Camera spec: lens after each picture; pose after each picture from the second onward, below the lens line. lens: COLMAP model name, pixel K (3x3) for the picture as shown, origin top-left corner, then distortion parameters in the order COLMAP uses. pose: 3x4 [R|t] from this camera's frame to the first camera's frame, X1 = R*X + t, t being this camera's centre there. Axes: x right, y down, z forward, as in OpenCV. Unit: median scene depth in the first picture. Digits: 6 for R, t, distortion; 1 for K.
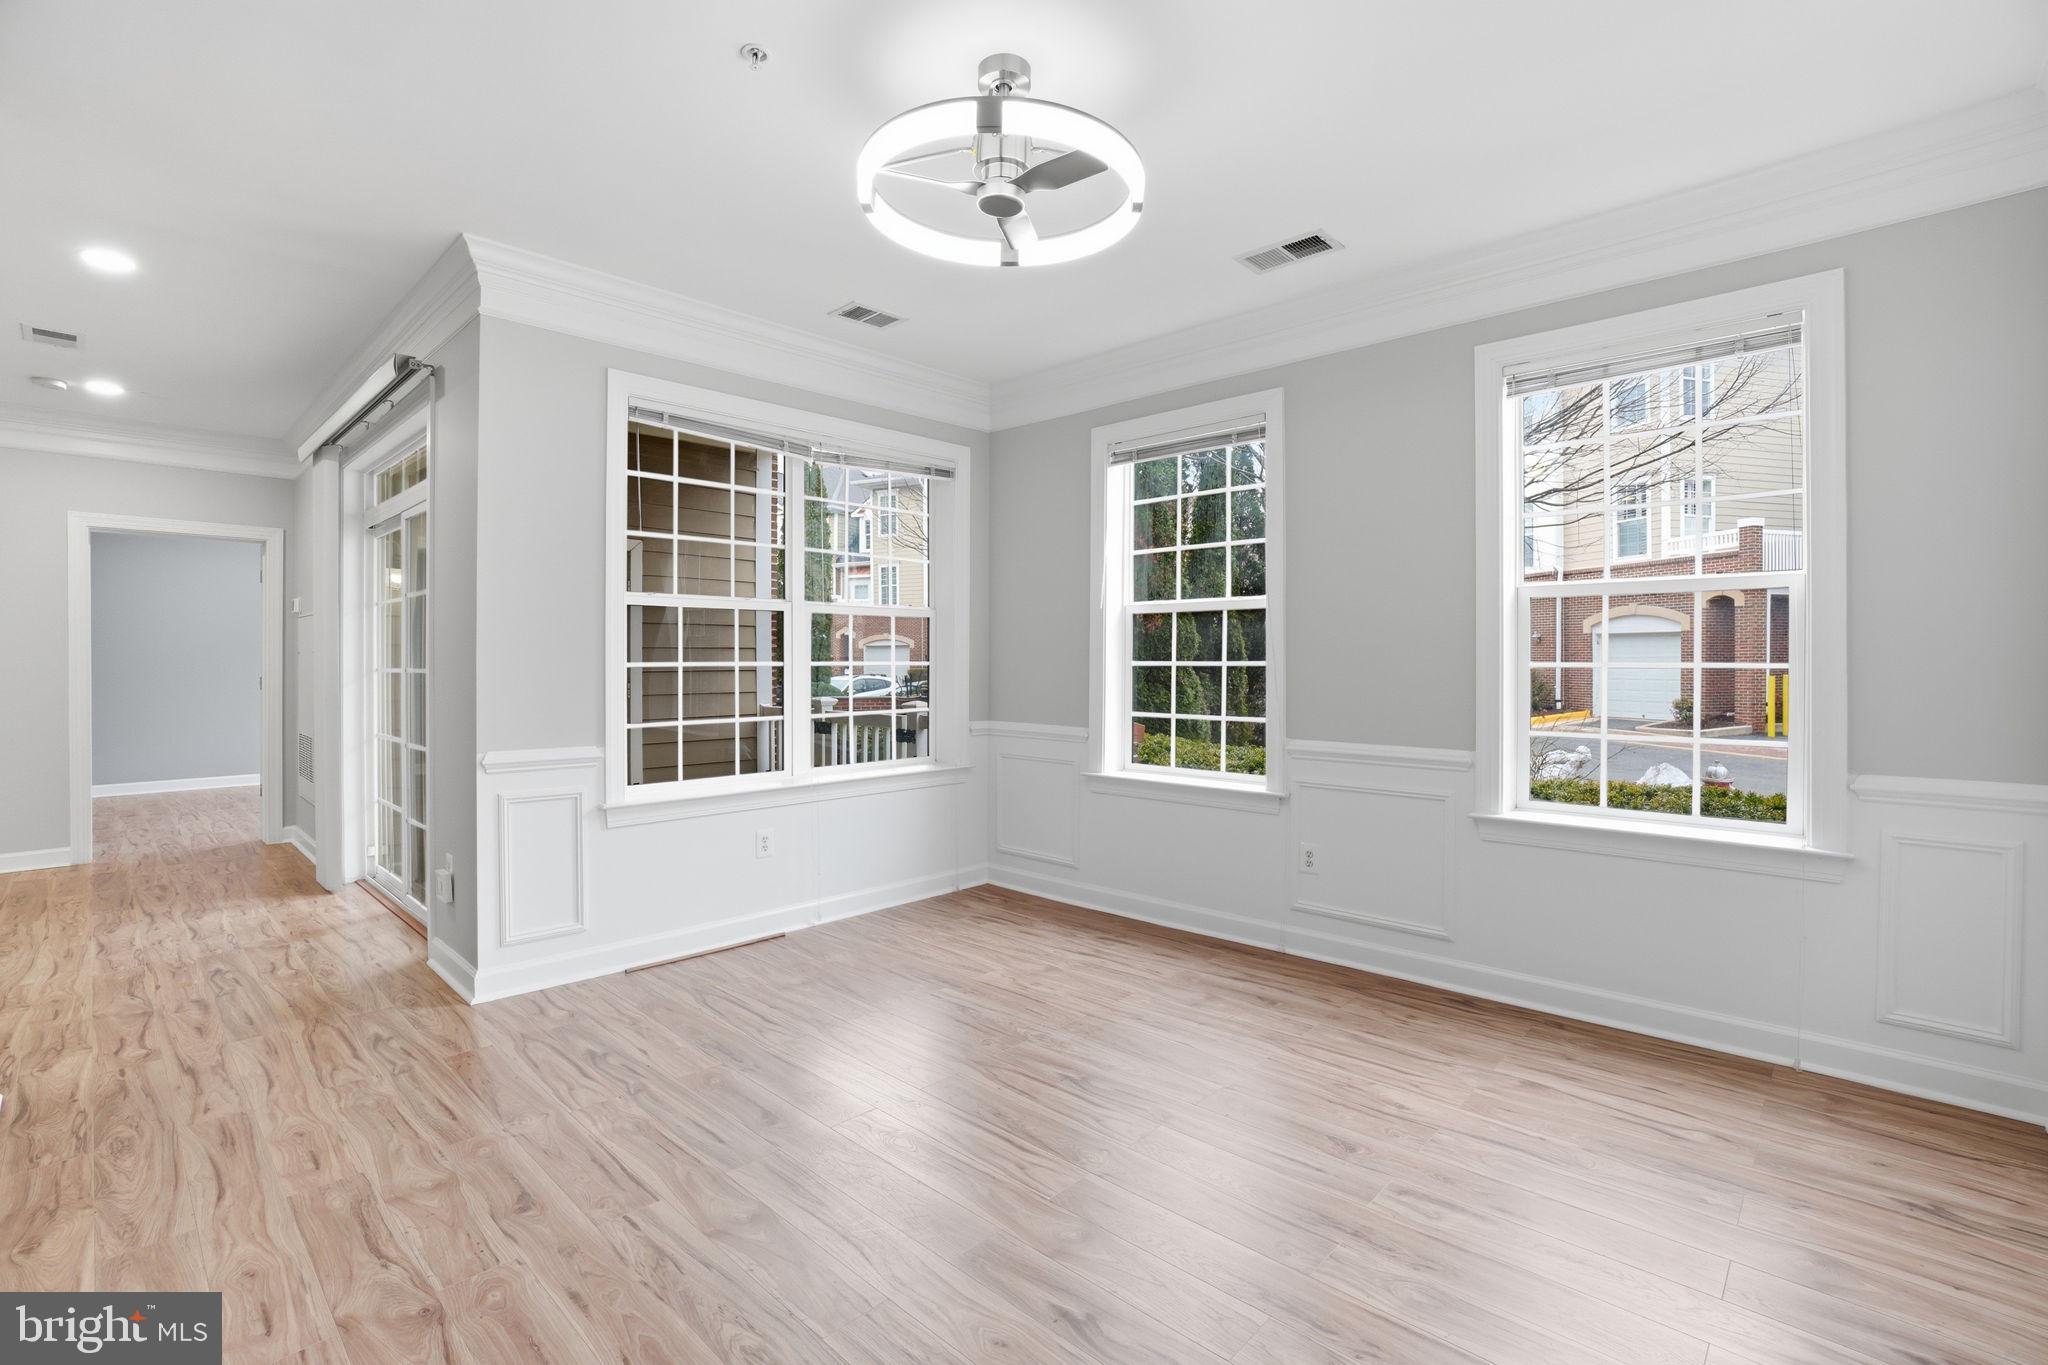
lens RADIAL K [[939.8, 0, 1026.7], [0, 939.8, 682.1], [0, 0, 1]] dist [-0.054757, 0.025224]
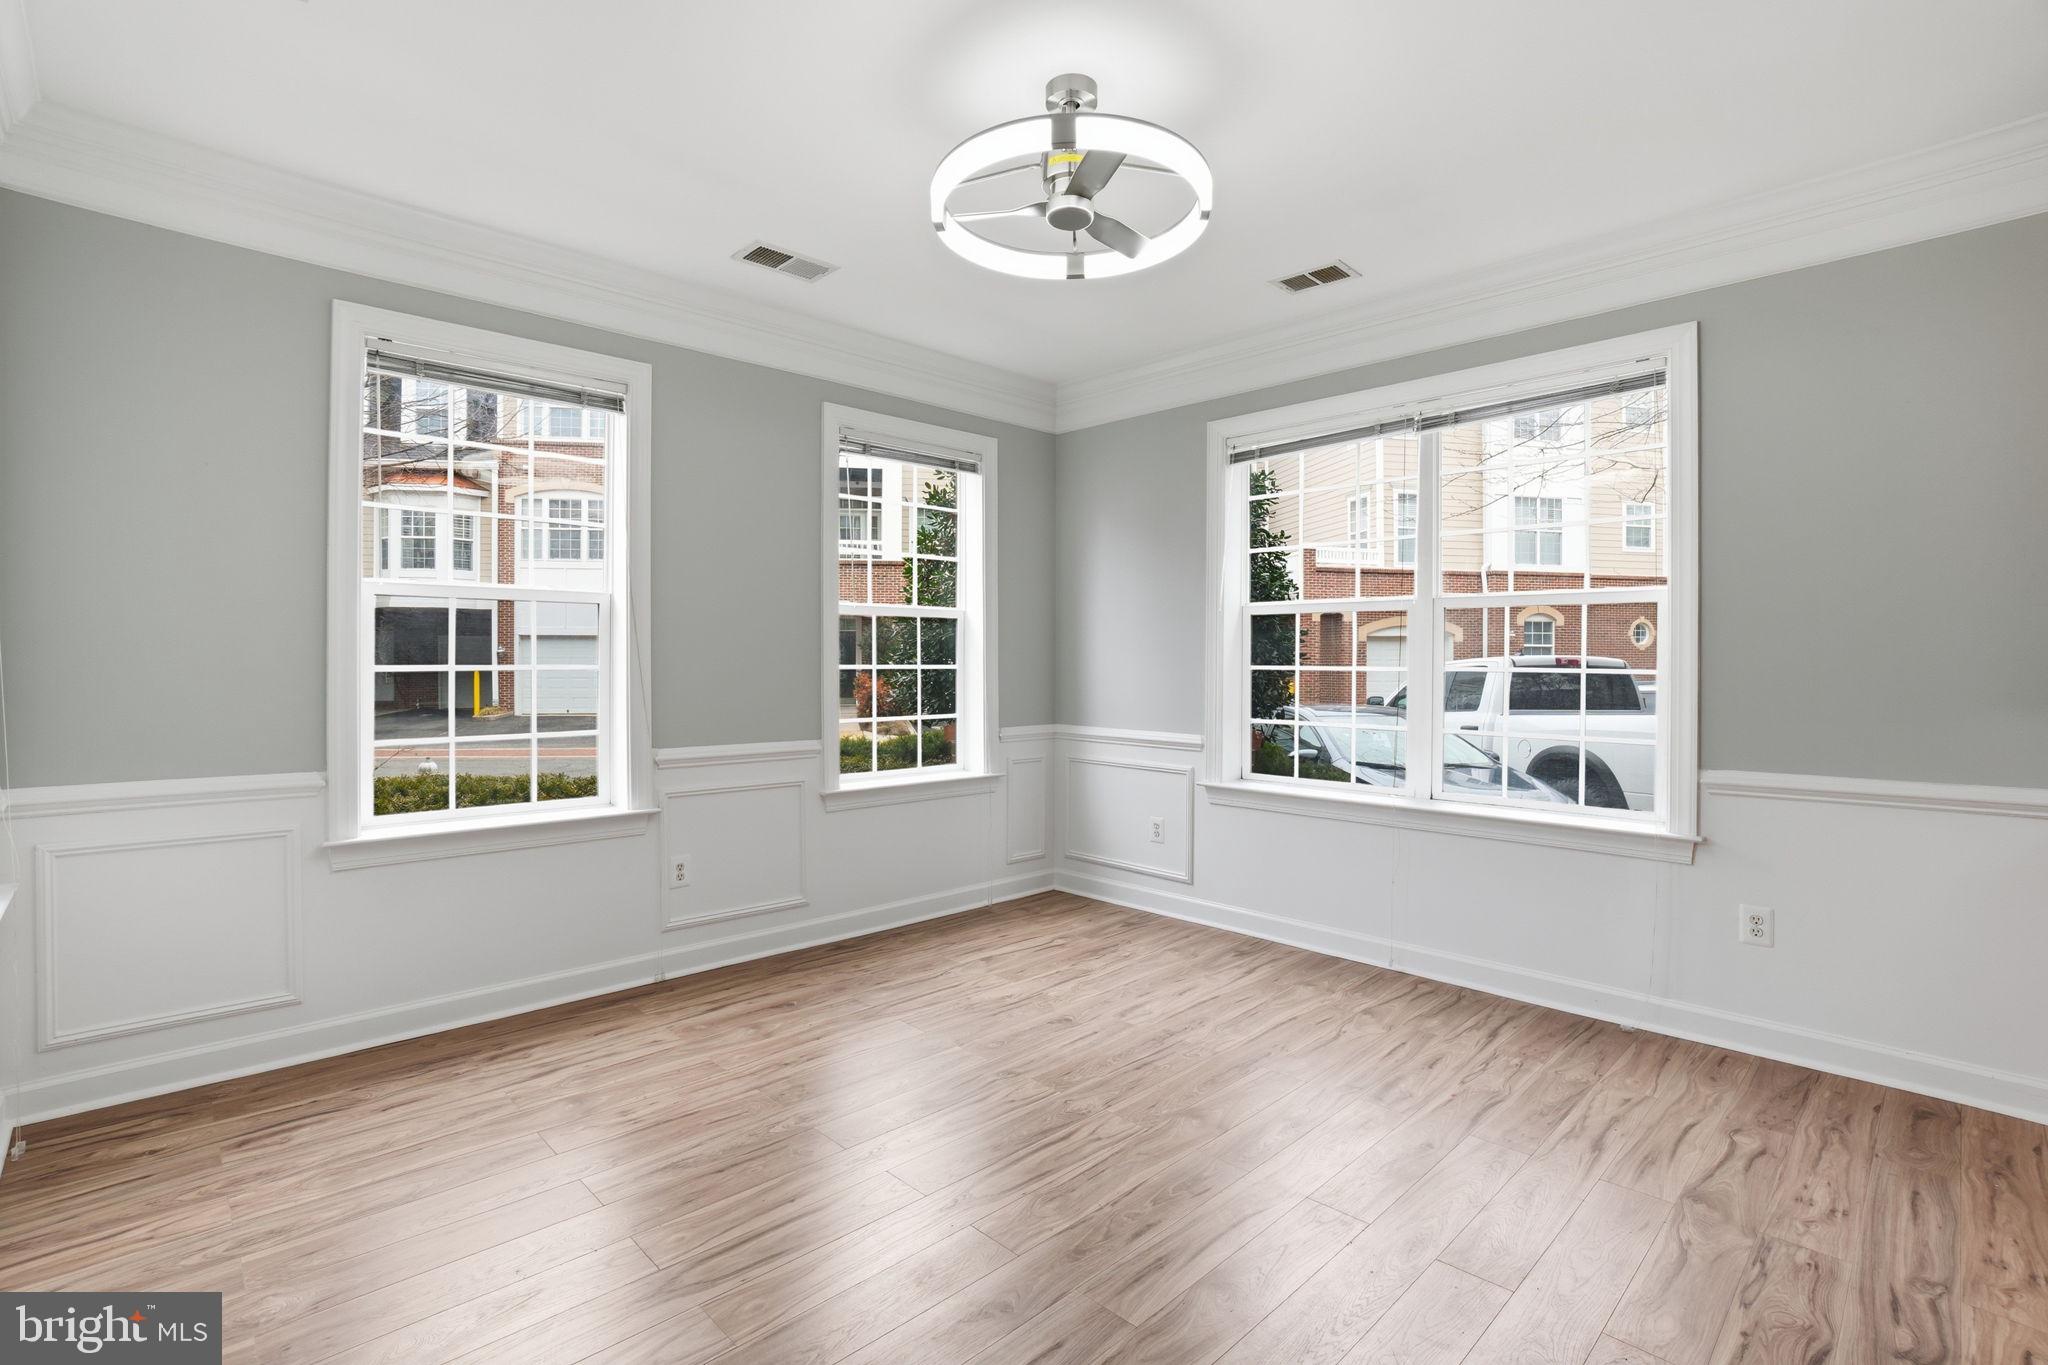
lens RADIAL K [[939.8, 0, 1026.7], [0, 939.8, 682.1], [0, 0, 1]] dist [-0.054757, 0.025224]
pose [[0.044975, -0.017933, 0.998827, -0.724251], [0.021059, 0.999634, 0.016999, -0.014845], [-0.998766, 0.020270, 0.045336, 0.694459]]
